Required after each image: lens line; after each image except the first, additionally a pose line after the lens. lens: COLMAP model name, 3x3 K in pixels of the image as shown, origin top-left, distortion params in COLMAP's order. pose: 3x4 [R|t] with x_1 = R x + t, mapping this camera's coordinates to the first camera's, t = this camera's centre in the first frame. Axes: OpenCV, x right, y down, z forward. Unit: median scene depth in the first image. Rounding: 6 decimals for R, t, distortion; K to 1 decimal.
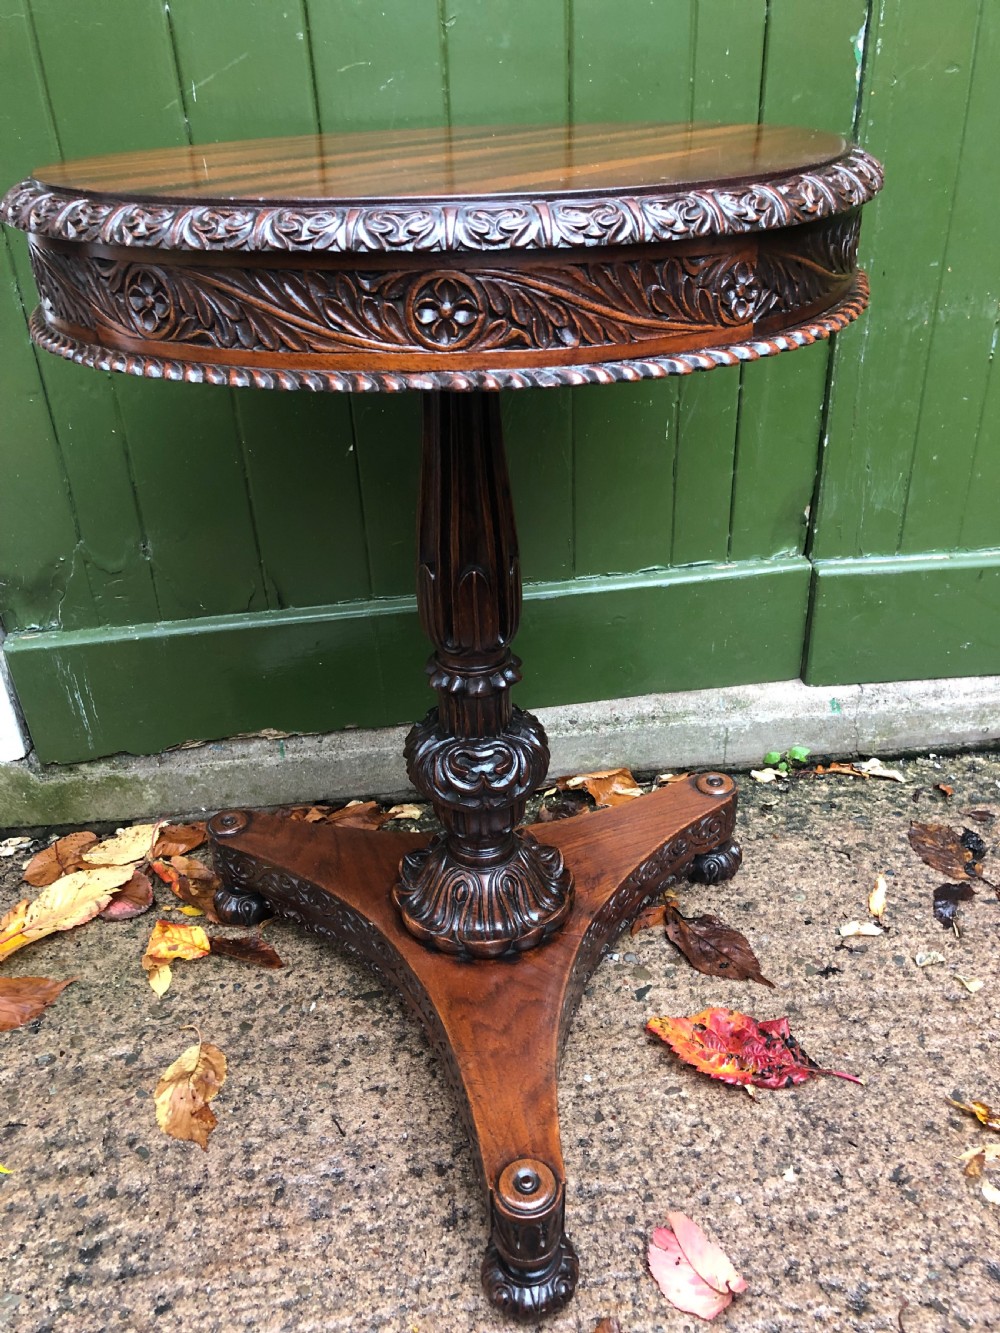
lens RADIAL K [[1120.5, 0, 498.7], [0, 1120.5, 655.0], [0, 0, 1]] dist [-0.011103, 0.053413]
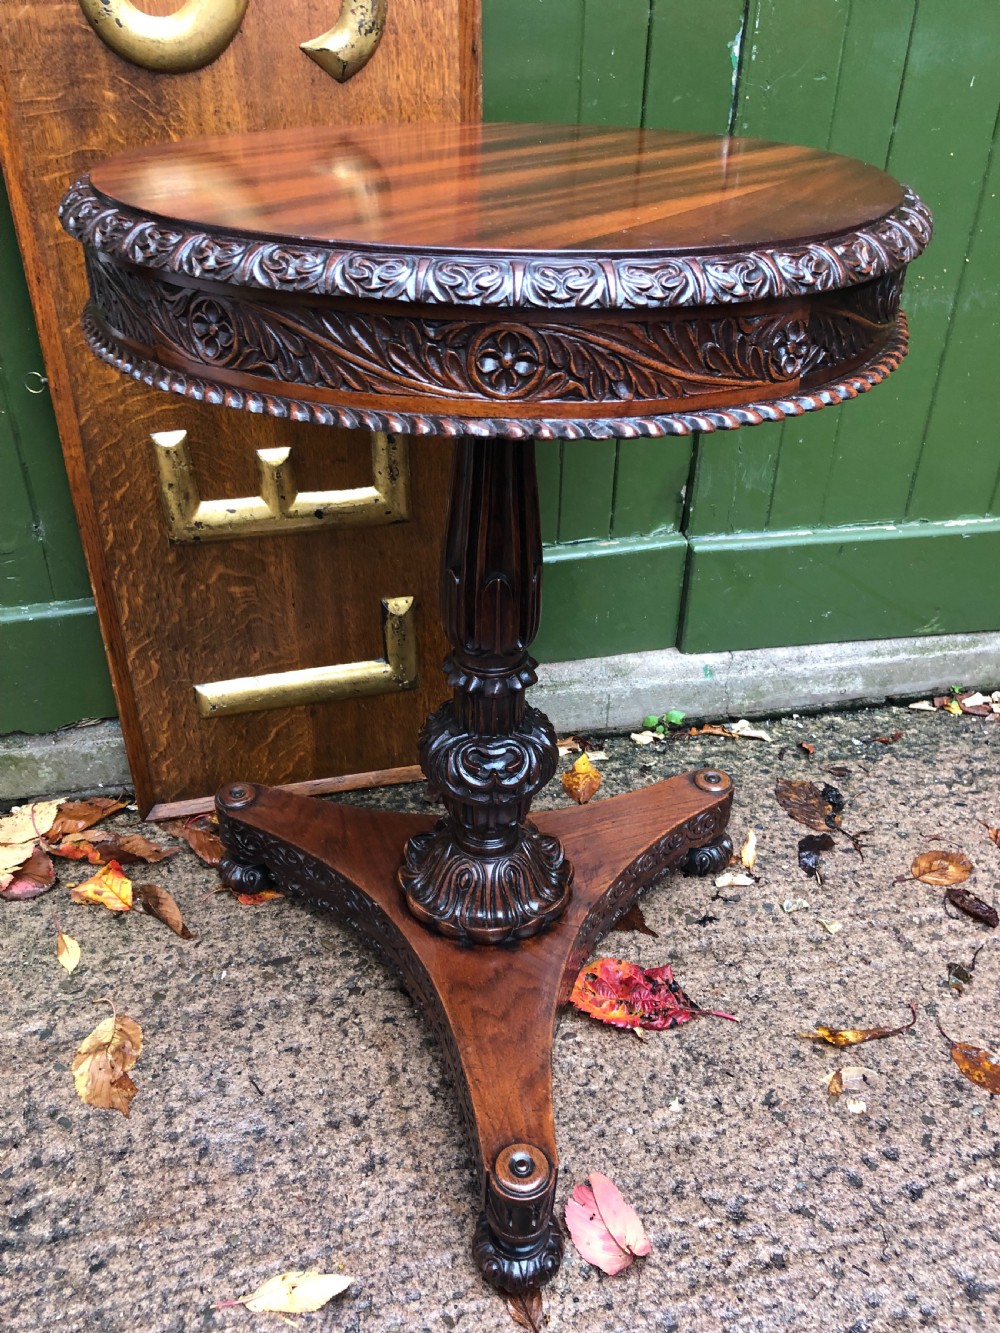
lens RADIAL K [[1120.5, 0, 489.0], [0, 1120.5, 664.9], [0, 0, 1]] dist [-0.011103, 0.053413]
pose [[0.993670, -0.016522, 0.111117, -0.033476], [0.010559, 0.998483, 0.054044, -0.027804], [-0.111842, -0.052528, 0.992337, -0.045519]]
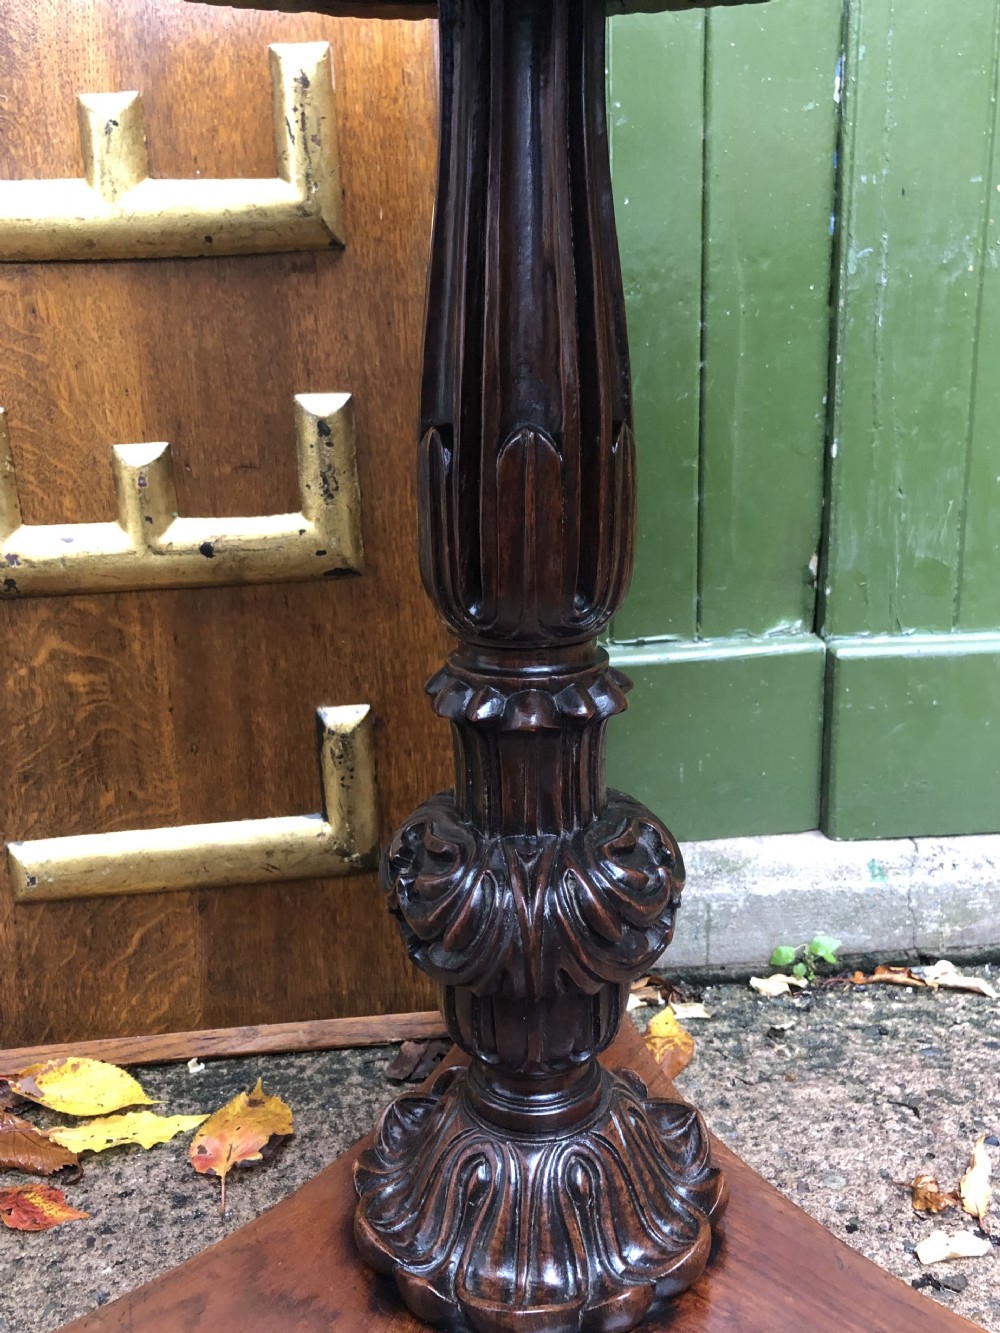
lens RADIAL K [[1186.6, 0, 494.9], [0, 1186.6, 647.6], [0, 0, 1]] dist [-0.017006, 0.035649]
pose [[0.999854, 0.010160, -0.013762, 0.117768], [-0.013331, 0.966939, -0.254660, 0.126311], [0.010720, 0.254806, 0.966933, 0.404296]]
